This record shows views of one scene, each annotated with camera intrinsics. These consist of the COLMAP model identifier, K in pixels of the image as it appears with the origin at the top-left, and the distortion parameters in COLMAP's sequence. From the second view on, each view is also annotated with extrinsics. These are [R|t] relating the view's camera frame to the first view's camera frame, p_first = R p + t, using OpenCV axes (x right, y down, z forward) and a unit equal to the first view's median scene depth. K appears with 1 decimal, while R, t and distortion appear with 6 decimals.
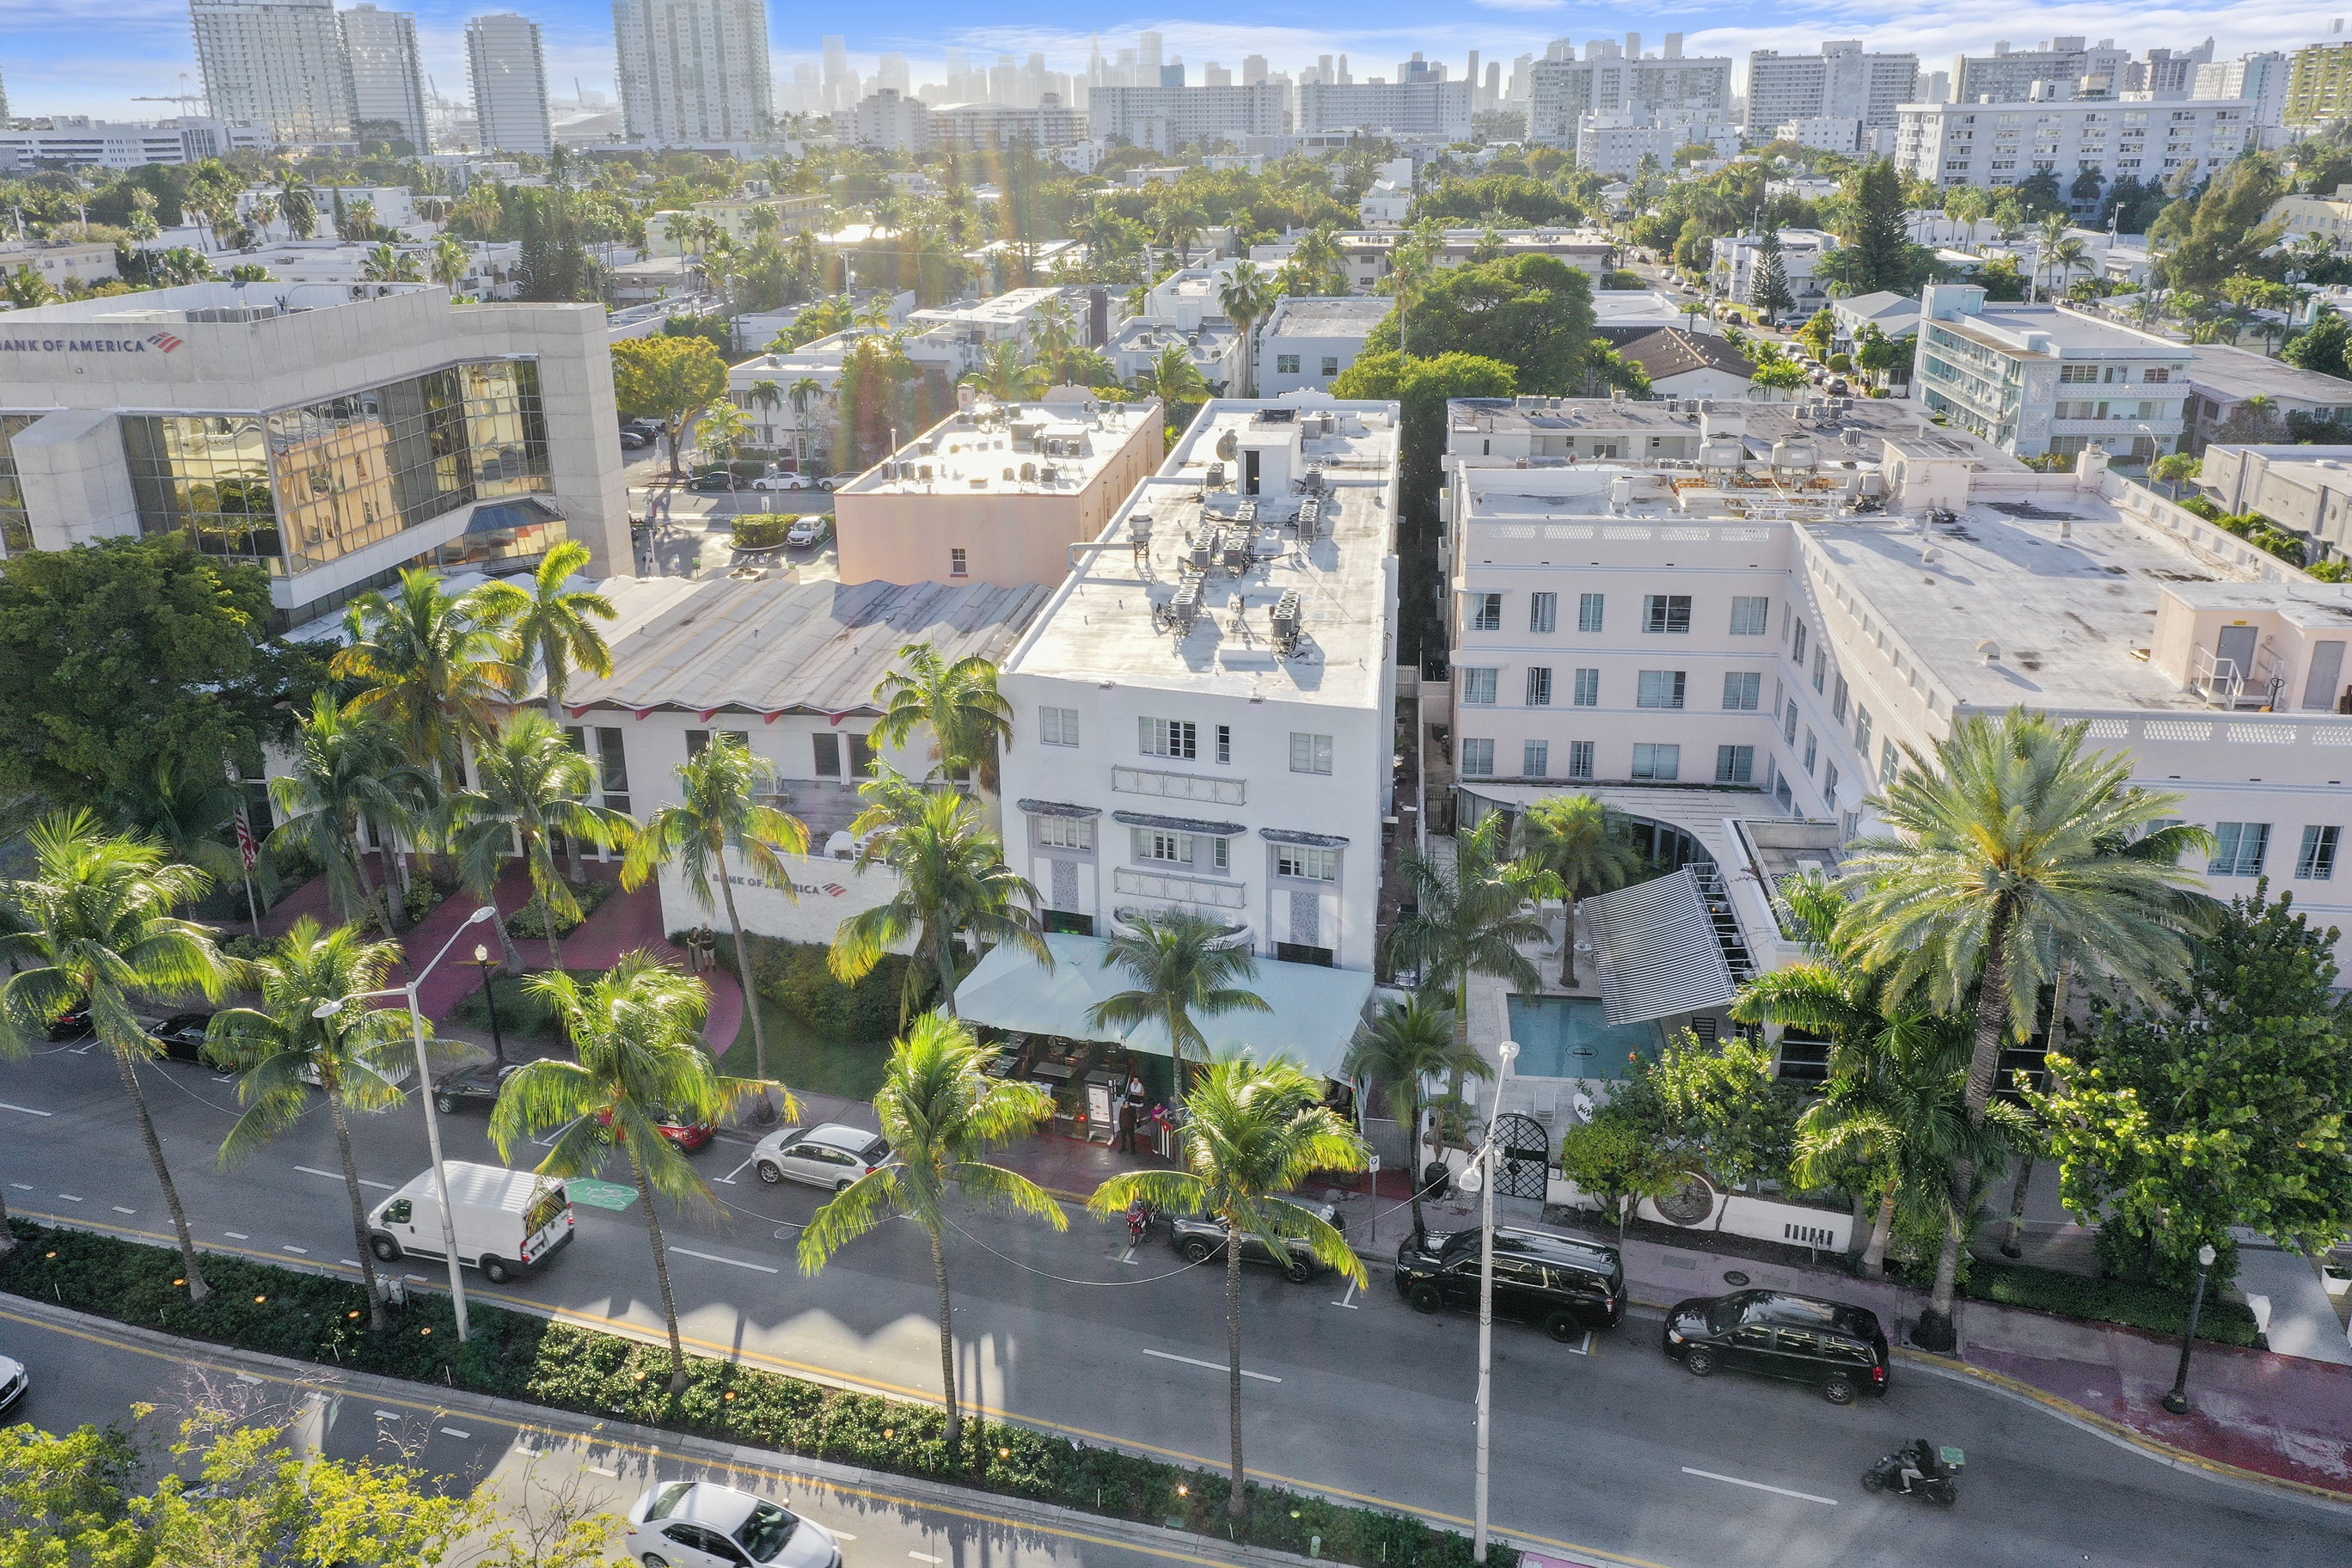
lens RADIAL K [[1834.7, 0, 1176.0], [0, 1834.7, 784.0], [0, 0, 1]] dist [0.015246, -0.007786]
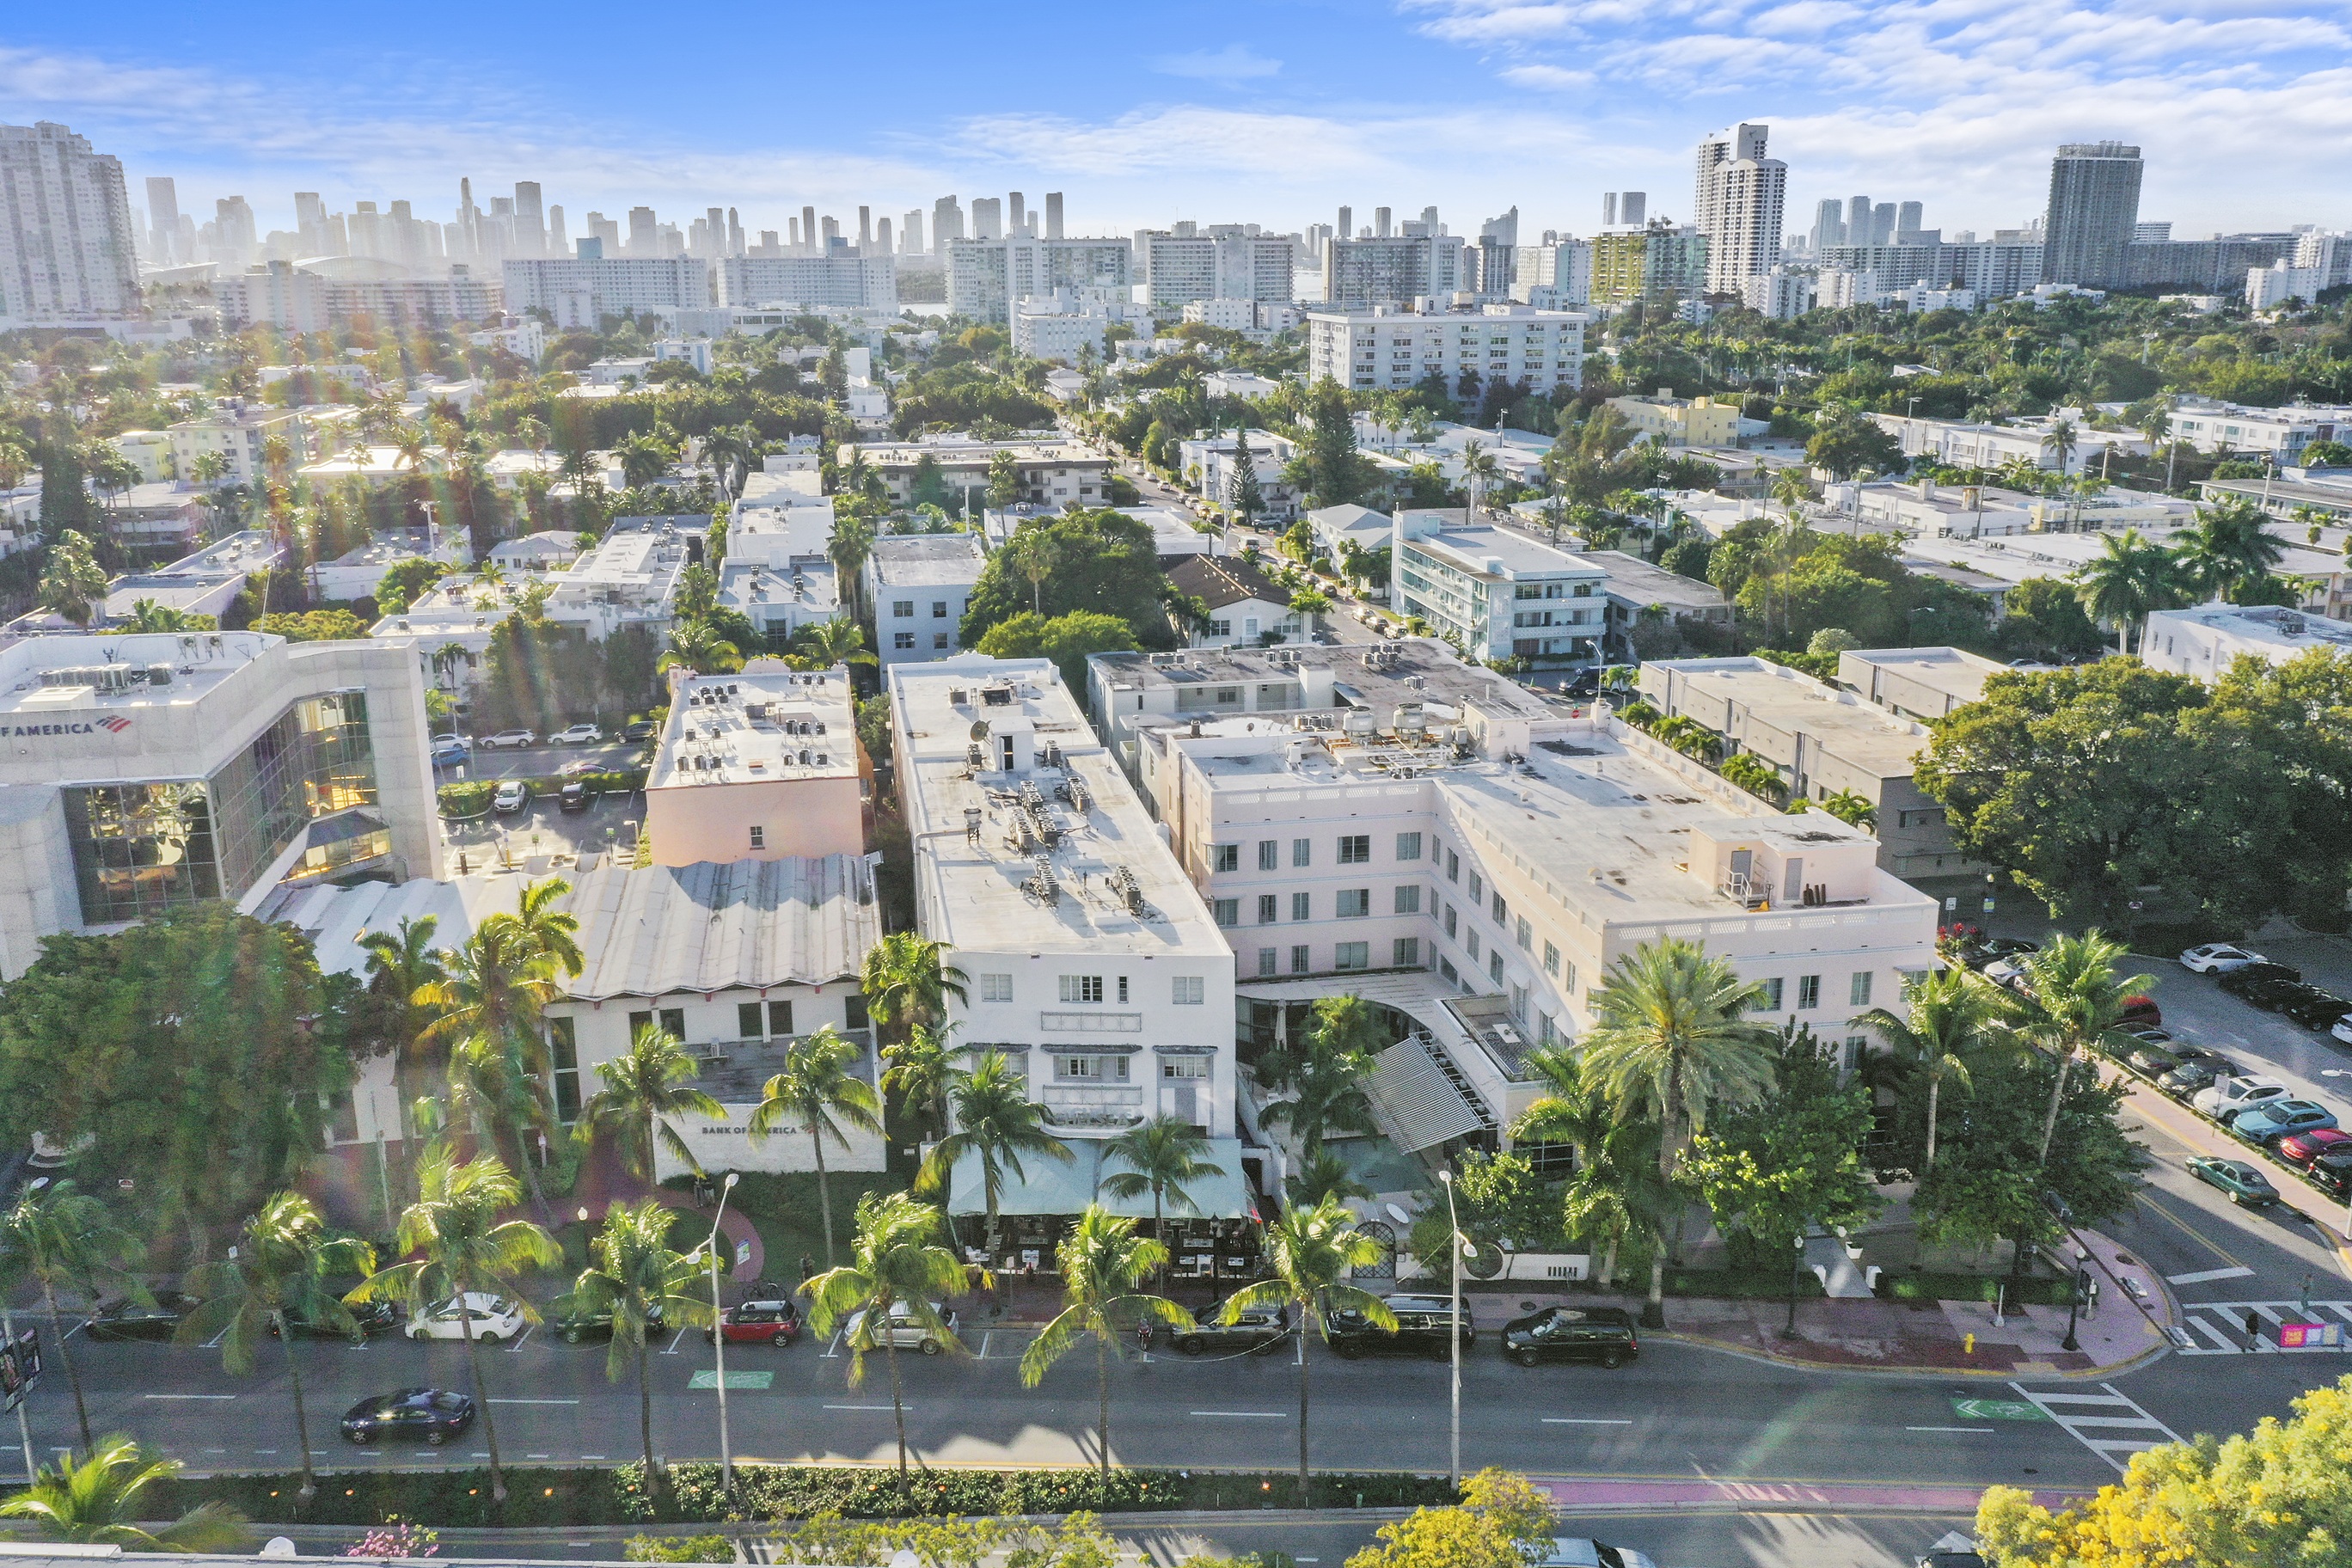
lens RADIAL K [[1834.7, 0, 1176.0], [0, 1834.7, 784.0], [0, 0, 1]] dist [0.015246, -0.007786]
pose [[0.954838, -0.074221, 0.287707, -0.249673], [0.097469, 0.992959, -0.067319, -0.060304], [-0.280685, 0.092321, 0.955350, -0.282601]]
